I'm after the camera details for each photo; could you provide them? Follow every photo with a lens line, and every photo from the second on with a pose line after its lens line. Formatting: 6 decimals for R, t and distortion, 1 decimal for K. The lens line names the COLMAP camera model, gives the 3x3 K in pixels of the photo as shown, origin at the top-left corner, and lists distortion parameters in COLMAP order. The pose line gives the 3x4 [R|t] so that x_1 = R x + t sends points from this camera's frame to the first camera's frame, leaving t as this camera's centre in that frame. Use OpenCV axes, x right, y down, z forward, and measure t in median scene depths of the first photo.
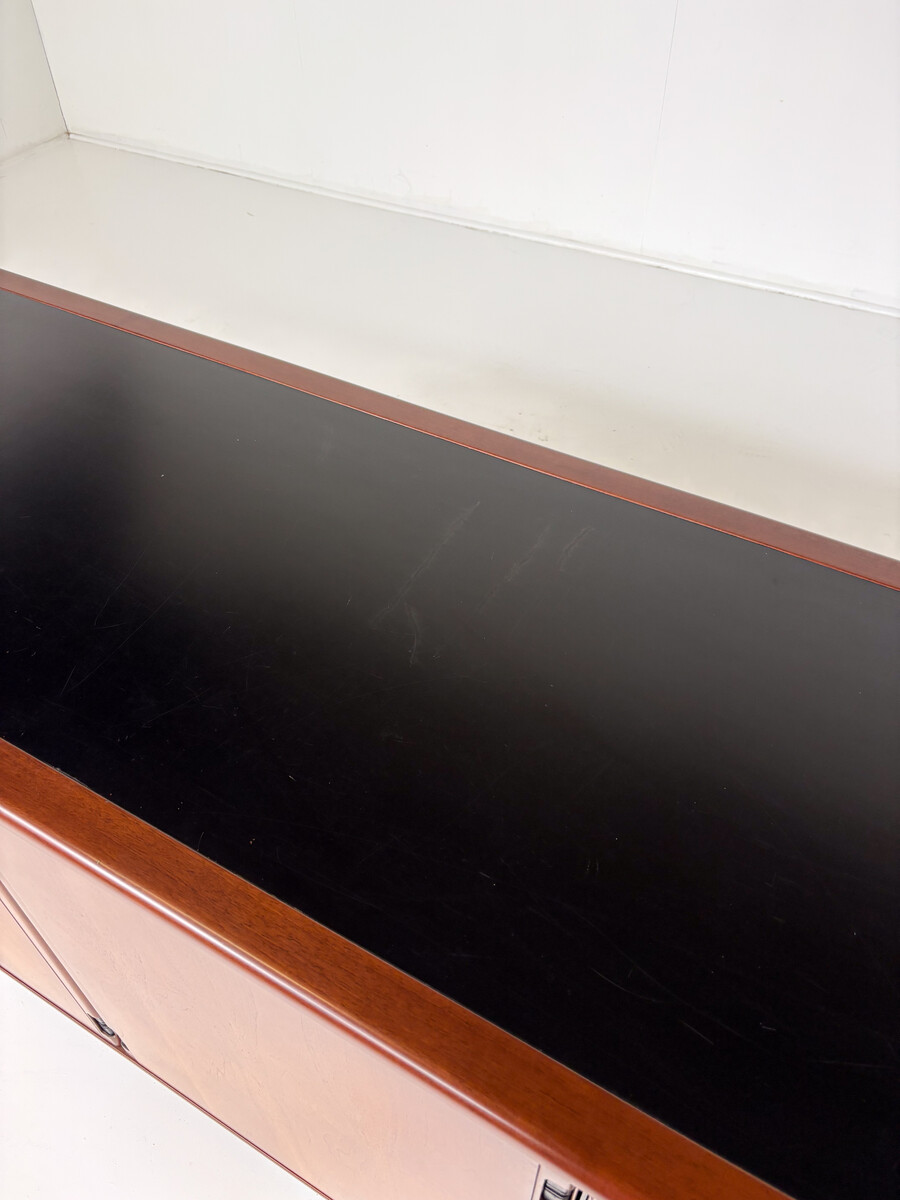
lens RADIAL K [[915.1, 0, 457.1], [0, 915.1, 625.8], [0, 0, 1]] dist [0.029973, -0.020215]
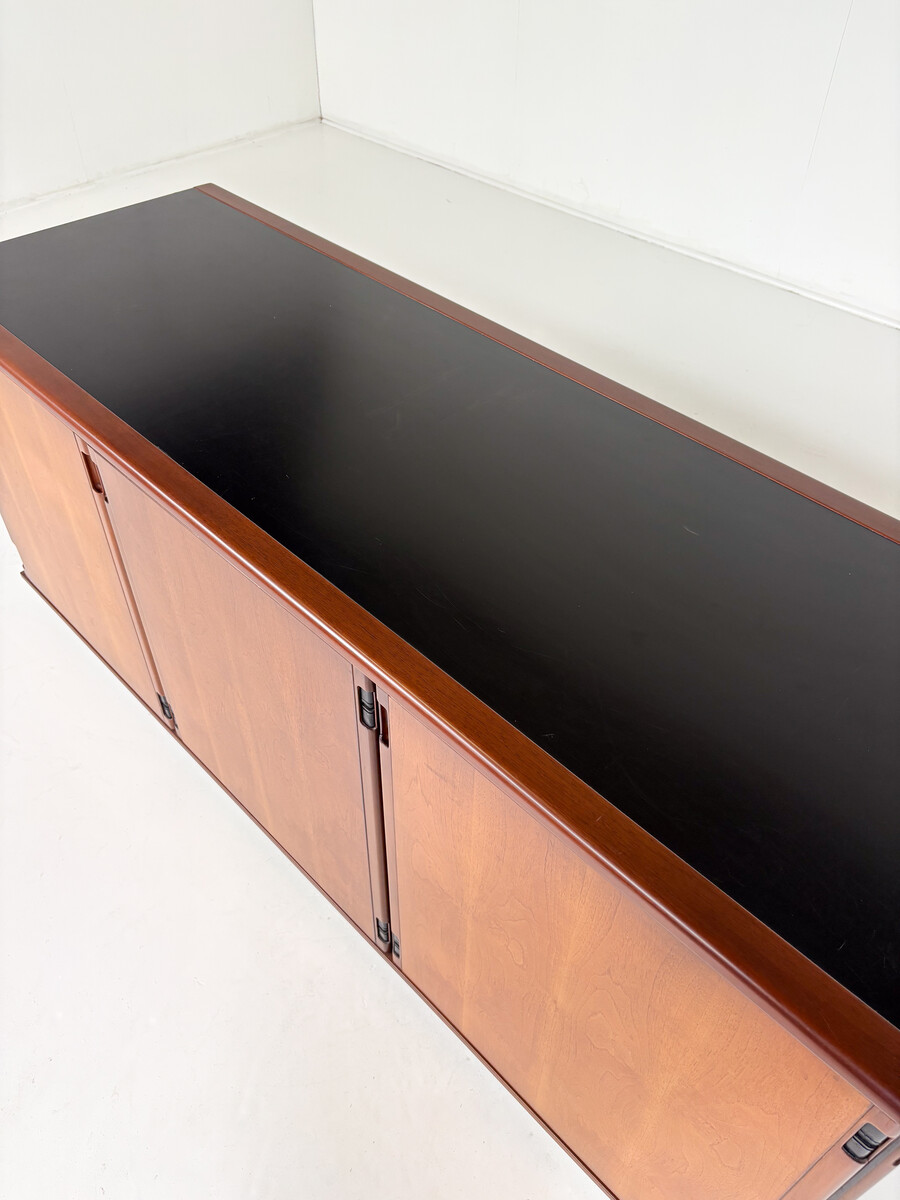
lens RADIAL K [[915.1, 0, 456.0], [0, 915.1, 605.7], [0, 0, 1]] dist [0.029973, -0.020215]
pose [[0.963311, 0.203478, -0.175008, 0.095632], [-0.209717, 0.977601, -0.017727, 0.074395], [0.167481, 0.053778, 0.984407, -0.120042]]
